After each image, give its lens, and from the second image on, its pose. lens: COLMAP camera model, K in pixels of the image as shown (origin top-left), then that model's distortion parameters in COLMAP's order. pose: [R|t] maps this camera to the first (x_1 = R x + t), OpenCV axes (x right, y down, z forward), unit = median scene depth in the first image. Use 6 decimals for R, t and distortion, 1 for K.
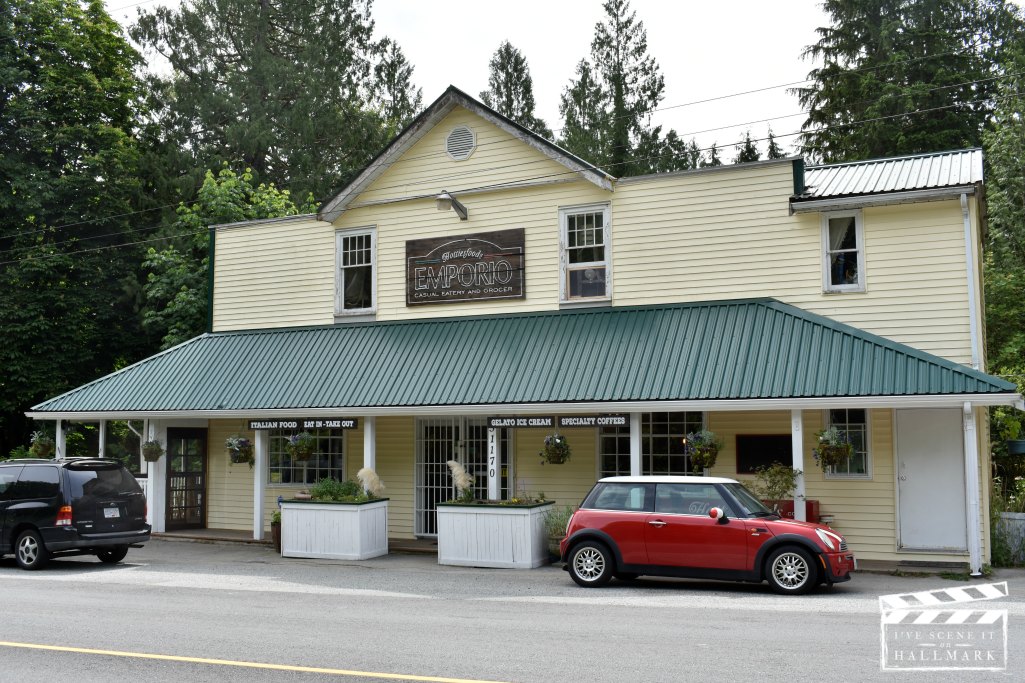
lens RADIAL K [[1027.3, 0, 512.5], [0, 1027.3, 341.5], [0, 0, 1]] dist [-0.068521, 0.014932]
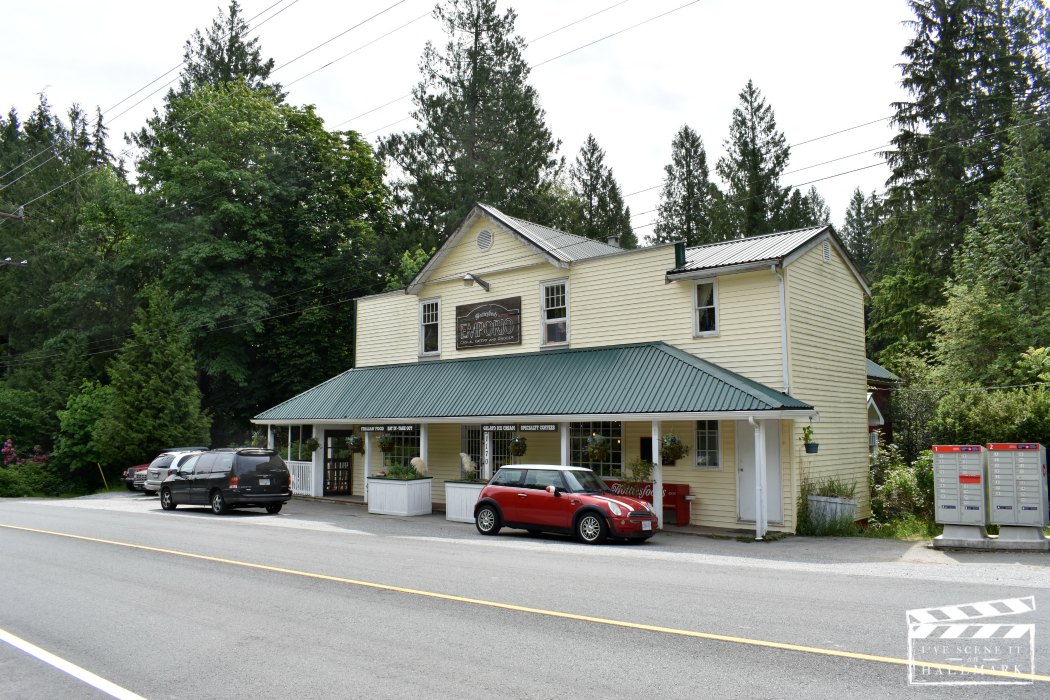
lens RADIAL K [[820.2, 0, 525.0], [0, 820.2, 350.0], [0, 0, 1]] dist [-0.088631, 0.000148]
pose [[0.960233, -0.022781, -0.278270, 0.335642], [0.020388, 0.999726, -0.011489, -0.018780], [0.278455, 0.005358, 0.960434, -0.127277]]
